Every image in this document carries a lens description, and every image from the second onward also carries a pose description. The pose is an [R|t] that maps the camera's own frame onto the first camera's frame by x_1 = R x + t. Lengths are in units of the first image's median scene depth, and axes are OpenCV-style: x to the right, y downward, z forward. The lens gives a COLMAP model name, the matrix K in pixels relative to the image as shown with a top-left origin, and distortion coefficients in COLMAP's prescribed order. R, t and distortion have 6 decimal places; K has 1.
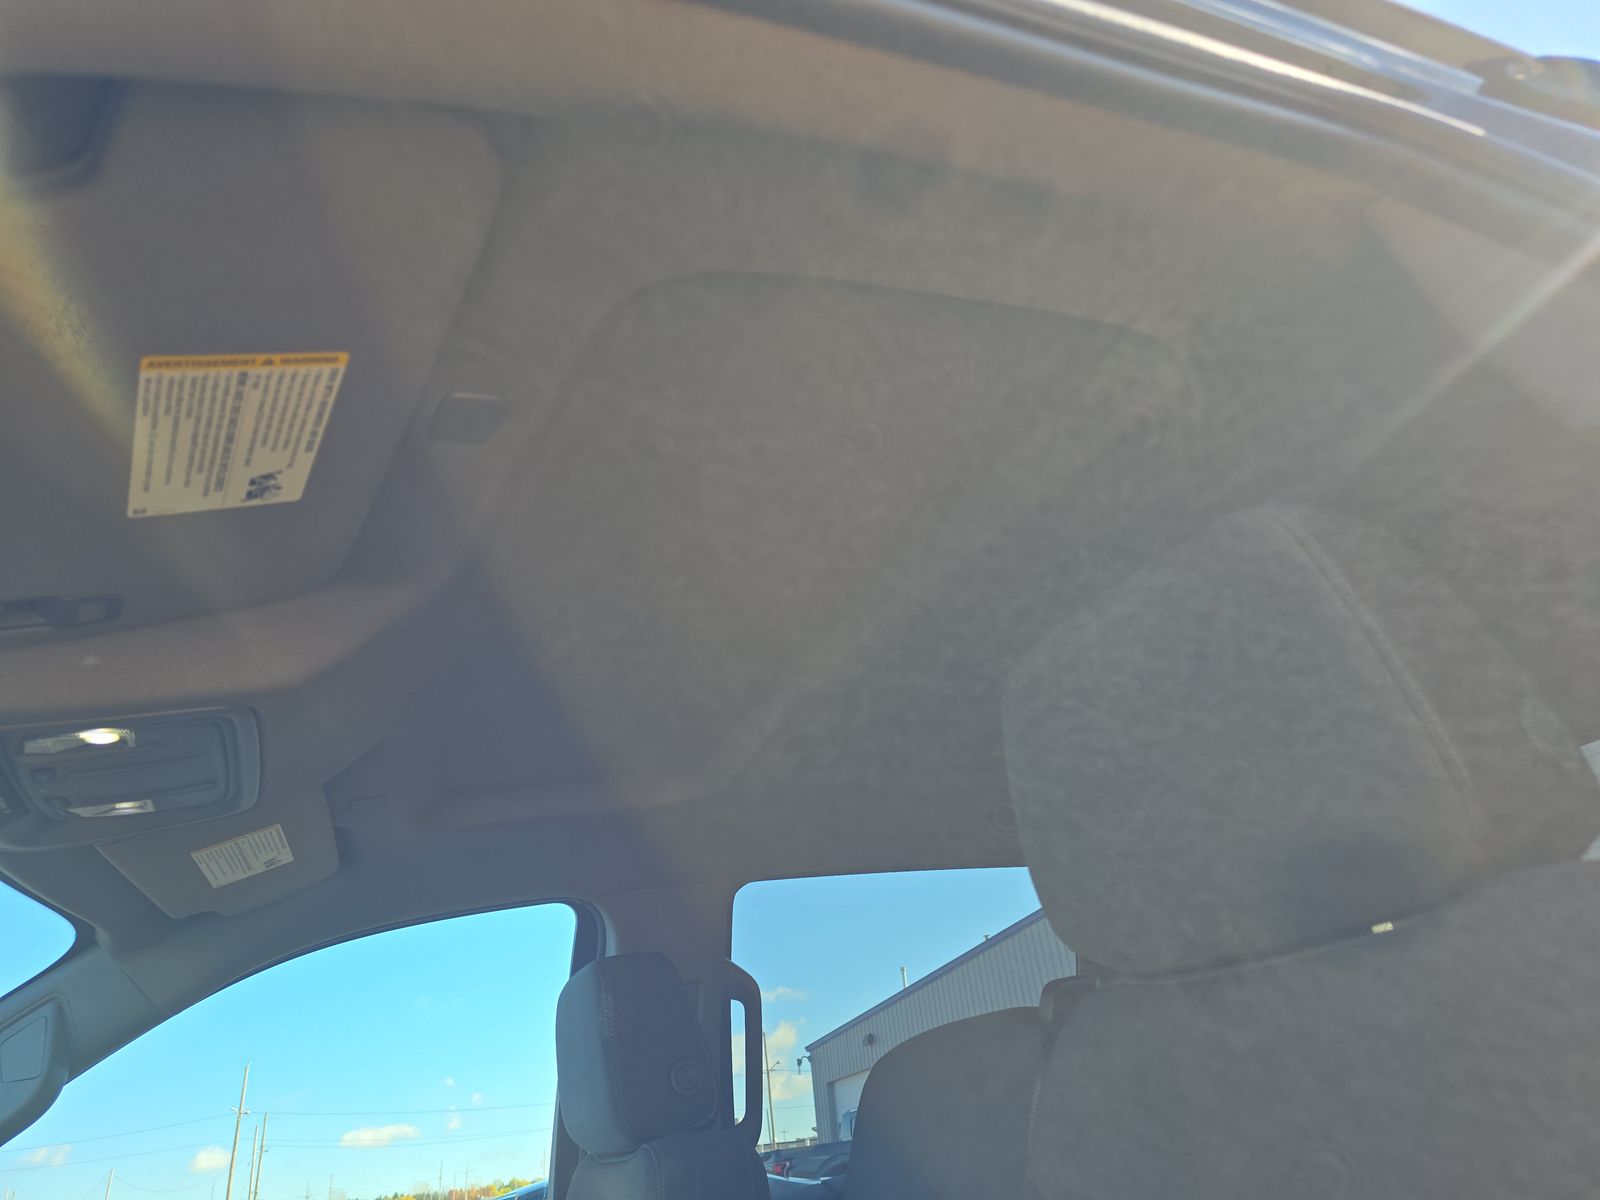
lens RADIAL K [[1067.2, 0, 796.5], [0, 1067.2, 591.8], [0, 0, 1]] dist [-0.010012, 0.003475]
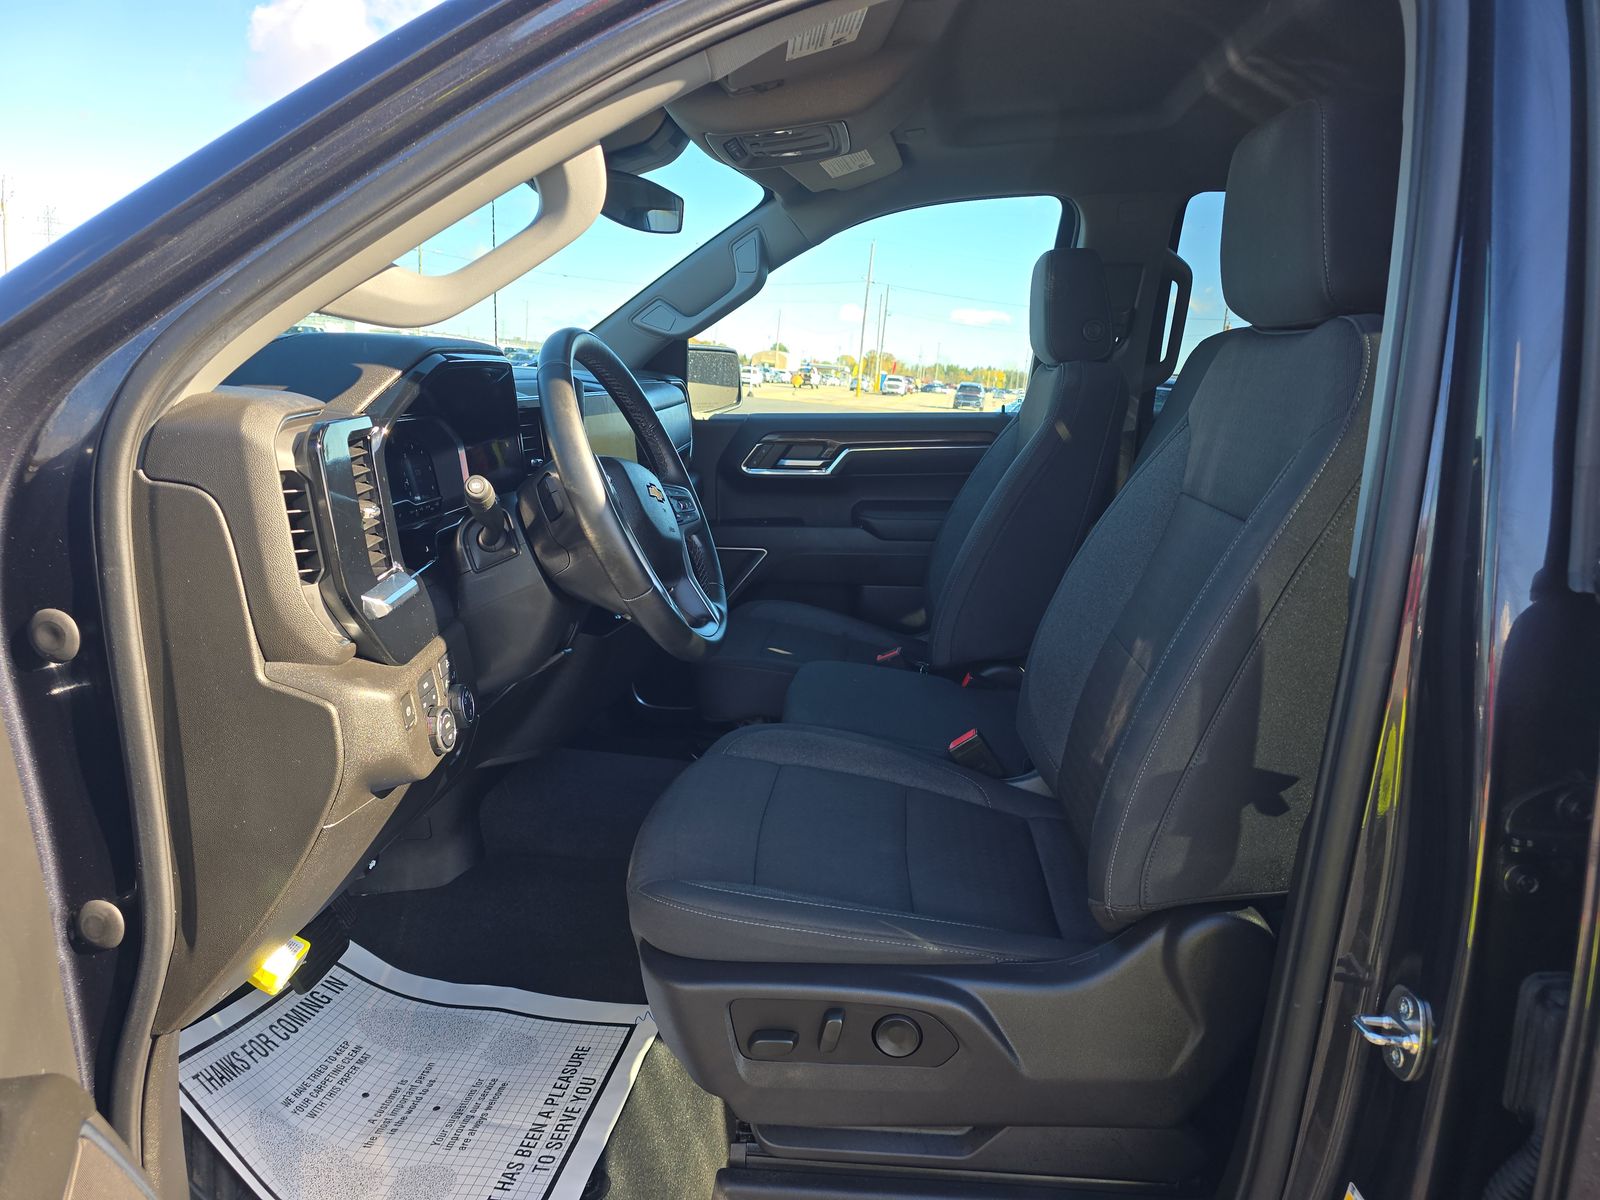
lens RADIAL K [[1067.2, 0, 803.8], [0, 1067.2, 598.2], [0, 0, 1]] dist [-0.010012, 0.003475]
pose [[0.864044, 0.286441, -0.413979, 0.307492], [0.054303, 0.764511, 0.642320, -0.300083], [0.500478, -0.577473, 0.645017, -0.505125]]
